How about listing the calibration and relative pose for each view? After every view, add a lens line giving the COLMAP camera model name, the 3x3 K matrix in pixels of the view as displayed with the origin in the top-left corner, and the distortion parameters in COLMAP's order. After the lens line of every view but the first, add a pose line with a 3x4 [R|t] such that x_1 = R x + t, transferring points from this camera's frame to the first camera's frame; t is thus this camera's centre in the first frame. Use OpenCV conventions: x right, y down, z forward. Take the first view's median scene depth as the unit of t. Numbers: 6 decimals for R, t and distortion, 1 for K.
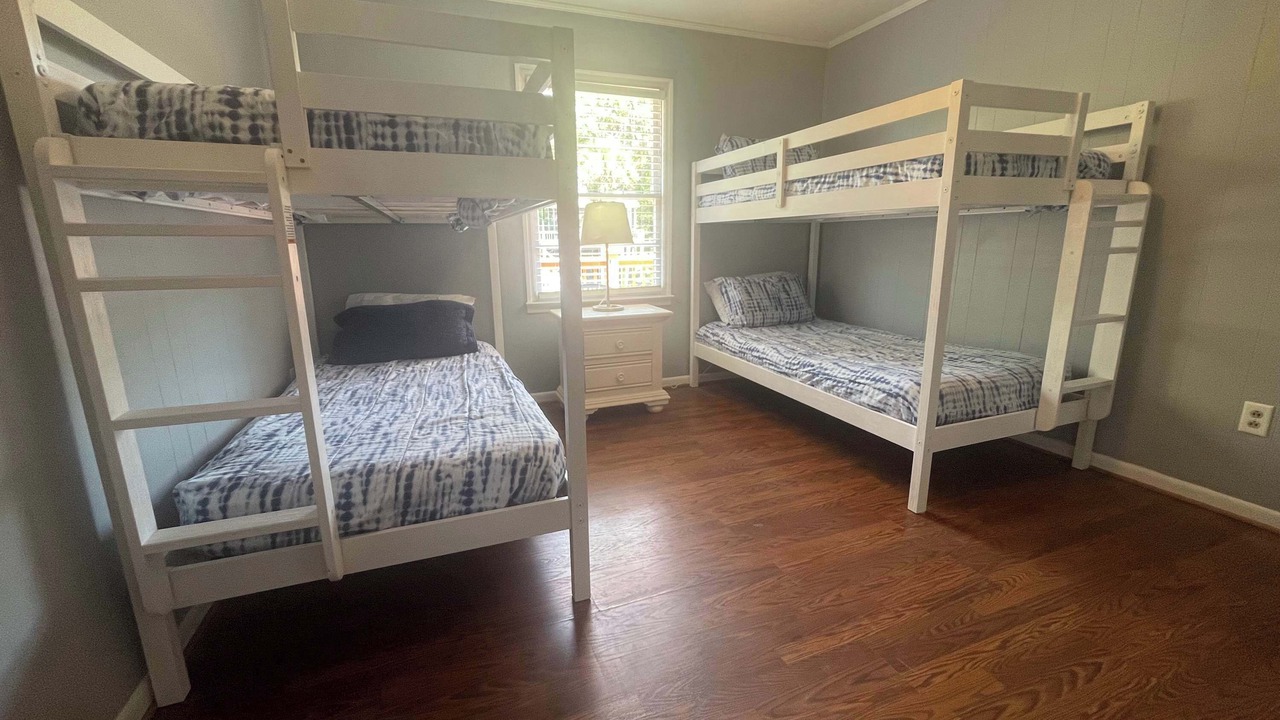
lens RADIAL K [[518.2, 0, 632.4], [0, 518.2, 361.9], [0, 0, 1]] dist [-0.000178, 0.000201]
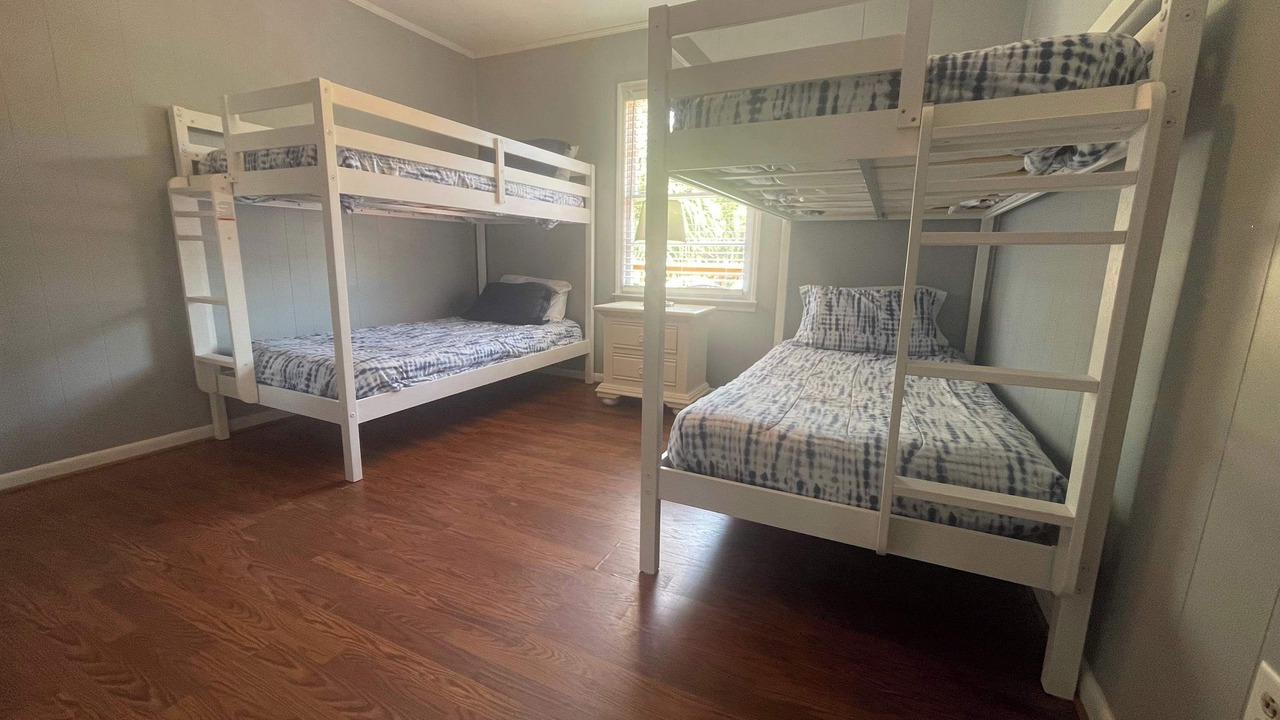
lens RADIAL K [[518.2, 0, 632.4], [0, 518.2, 361.9], [0, 0, 1]] dist [-0.000178, 0.000201]
pose [[0.680292, 0.171255, -0.712653, 1.059425], [-0.193715, 0.979756, 0.050523, -0.053439], [0.706879, 0.103681, 0.699695, 0.418536]]
